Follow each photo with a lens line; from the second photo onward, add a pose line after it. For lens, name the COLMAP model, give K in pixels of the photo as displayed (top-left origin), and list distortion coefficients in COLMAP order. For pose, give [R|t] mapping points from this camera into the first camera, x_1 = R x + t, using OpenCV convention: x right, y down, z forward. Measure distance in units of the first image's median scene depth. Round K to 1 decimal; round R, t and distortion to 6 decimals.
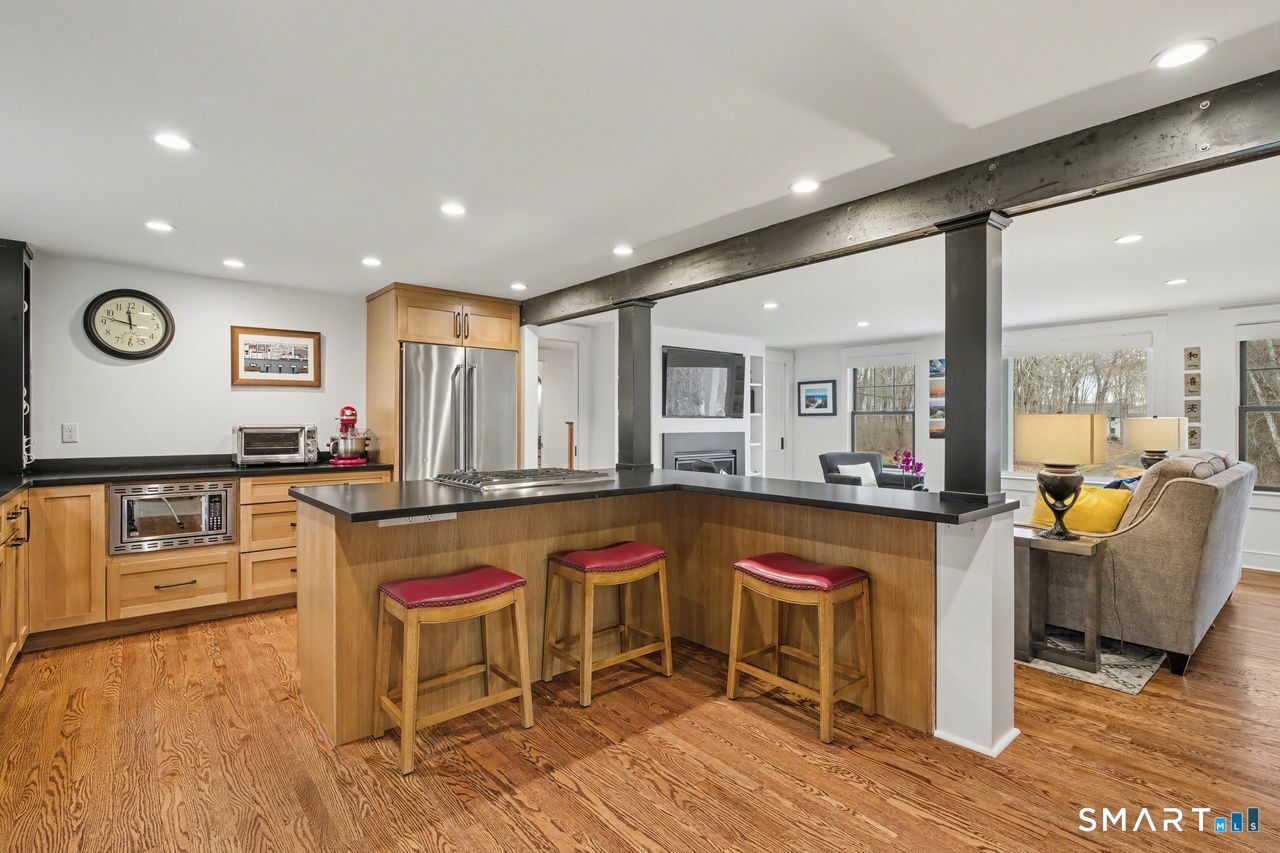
lens RADIAL K [[601.2, 0, 639.9], [0, 601.2, 421.9], [0, 0, 1]] dist [-0.003784, -0.000449]
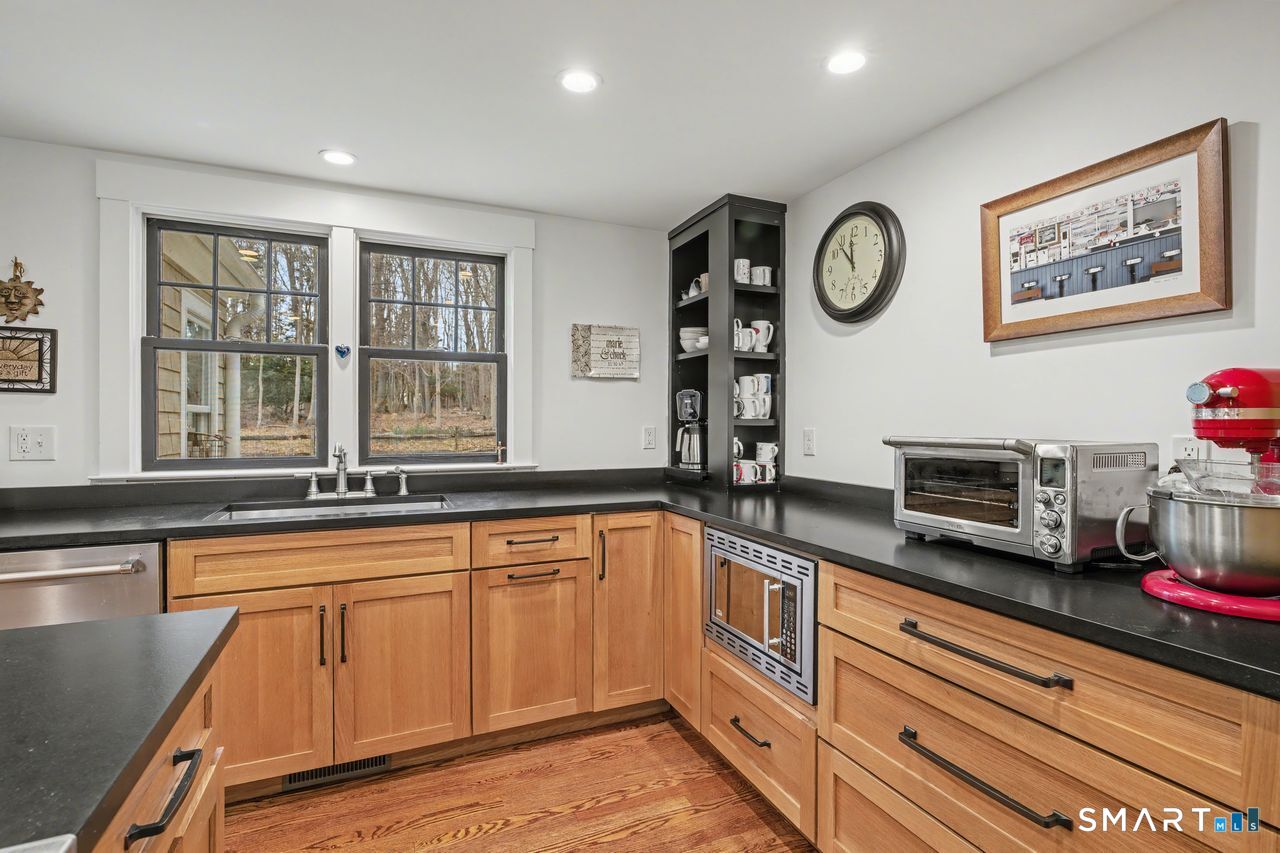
lens RADIAL K [[601.2, 0, 639.9], [0, 601.2, 421.9], [0, 0, 1]] dist [-0.003784, -0.000449]
pose [[-0.283290, -0.001662, -0.959033, -0.198524], [-0.005781, 0.999983, -0.000025, -0.002947], [0.959017, 0.005538, -0.283295, 0.894030]]
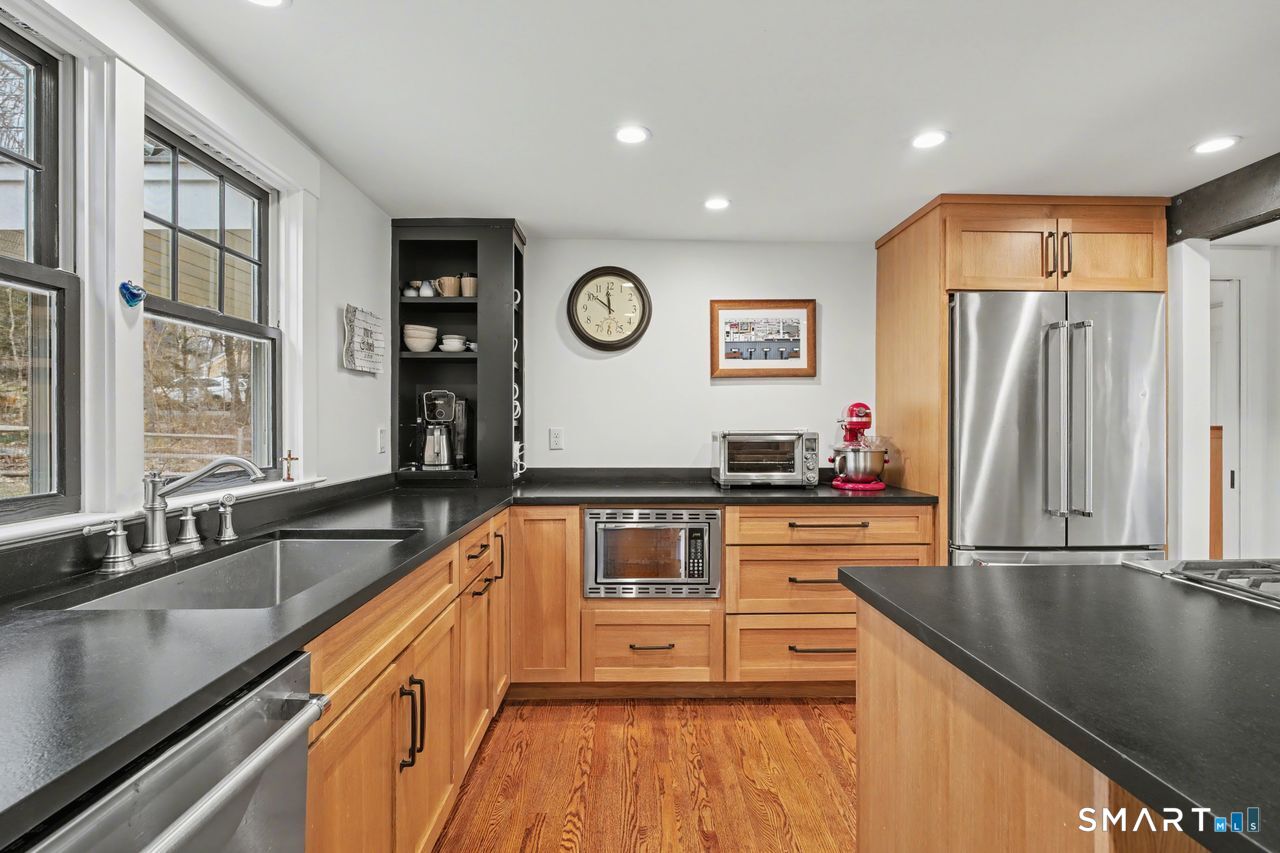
lens RADIAL K [[601.2, 0, 639.9], [0, 601.2, 421.9], [0, 0, 1]] dist [-0.003784, -0.000449]
pose [[0.774188, -0.003868, -0.632944, -0.268858], [-0.000264, 0.999979, -0.006435, -0.000189], [0.632956, 0.005149, 0.774171, 0.353971]]
